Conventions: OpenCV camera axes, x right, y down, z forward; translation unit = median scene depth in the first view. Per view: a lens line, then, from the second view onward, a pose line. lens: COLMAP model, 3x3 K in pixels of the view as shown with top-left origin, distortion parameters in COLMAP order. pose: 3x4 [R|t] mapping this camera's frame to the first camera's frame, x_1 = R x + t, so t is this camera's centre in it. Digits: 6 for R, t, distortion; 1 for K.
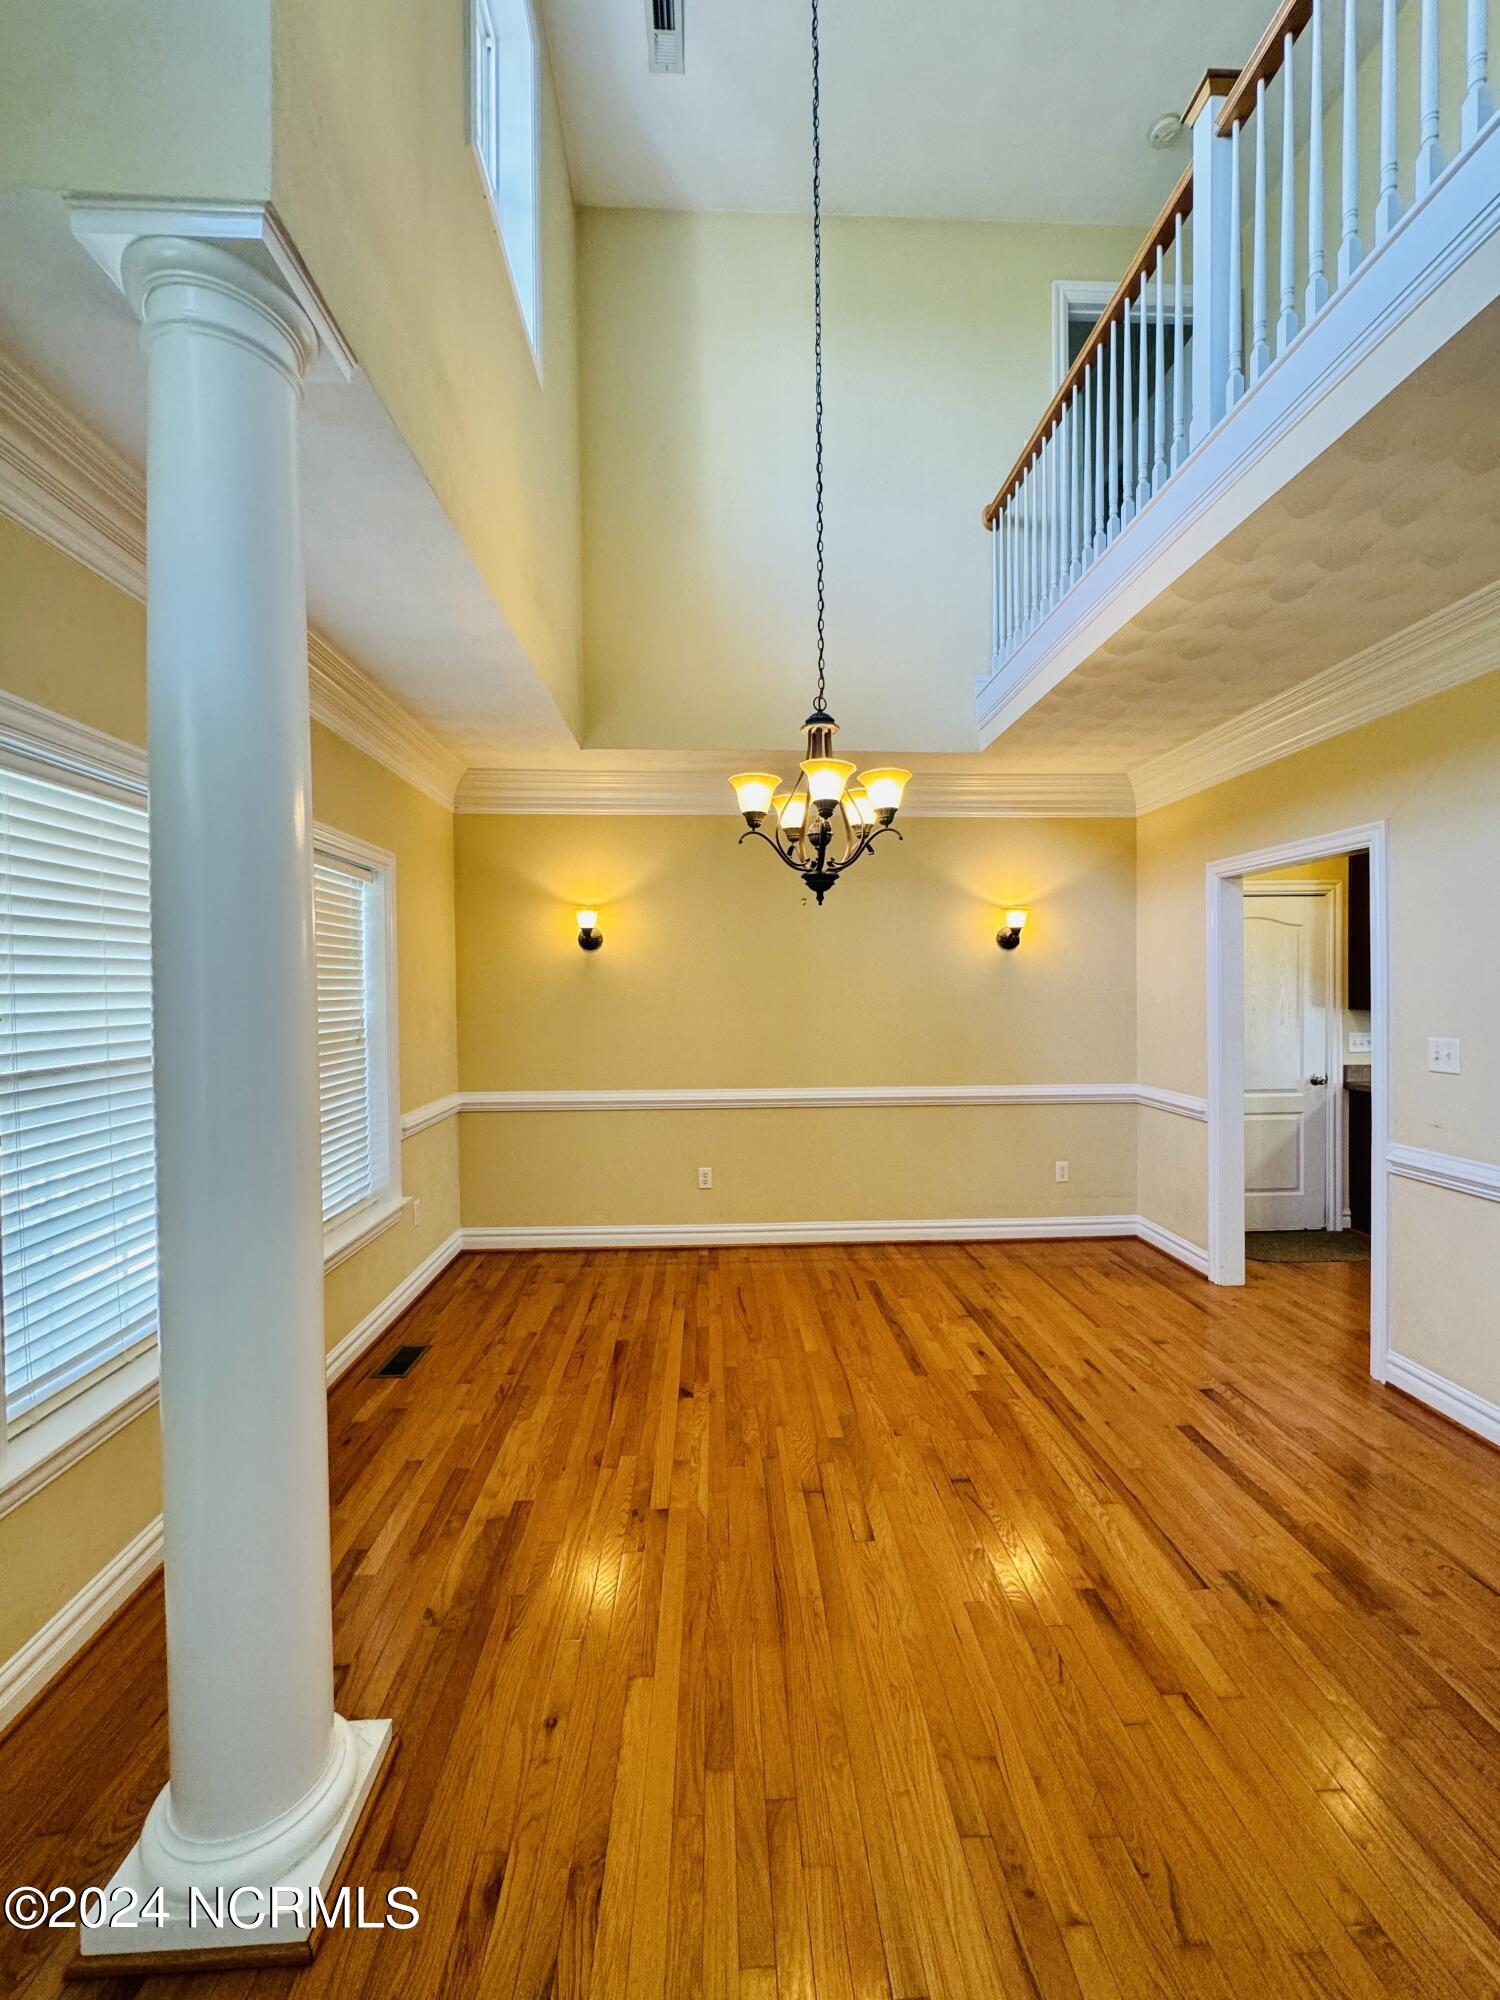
lens RADIAL K [[805.3, 0, 753.3], [0, 805.3, 997.2], [0, 0, 1]] dist [-0.003466, 0.000323]
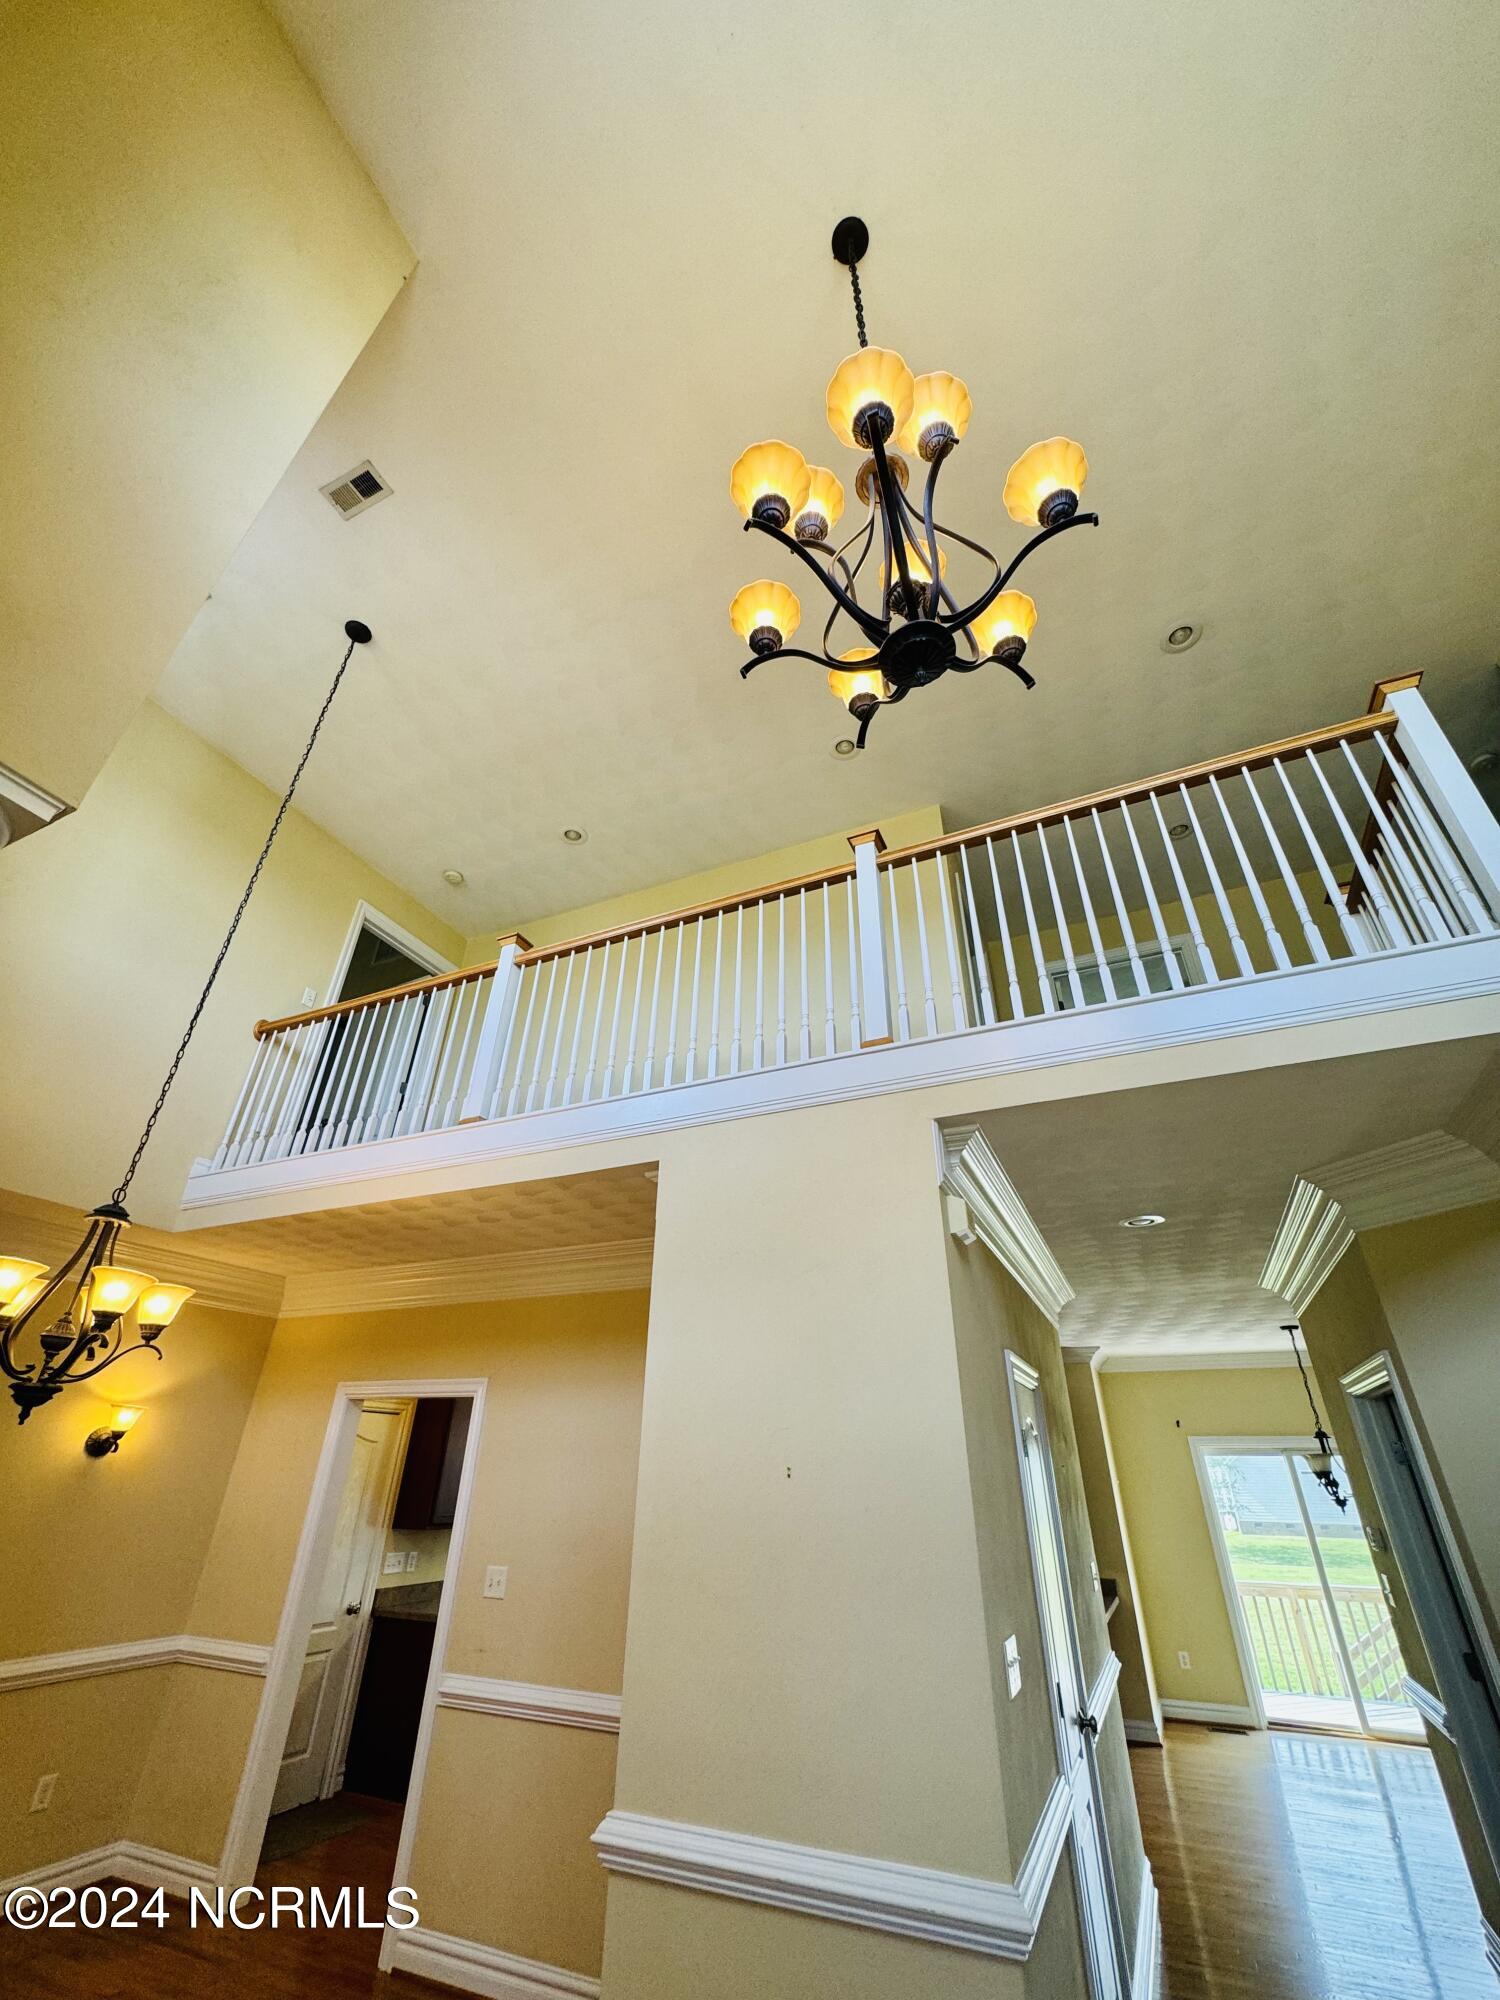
lens RADIAL K [[805.3, 0, 753.3], [0, 805.3, 997.2], [0, 0, 1]] dist [-0.003466, 0.000323]
pose [[0.460923, 0.469239, 0.753236, -0.269857], [-0.010354, 0.851560, -0.524155, -0.040121], [-0.887380, 0.233796, 0.397362, -0.093682]]
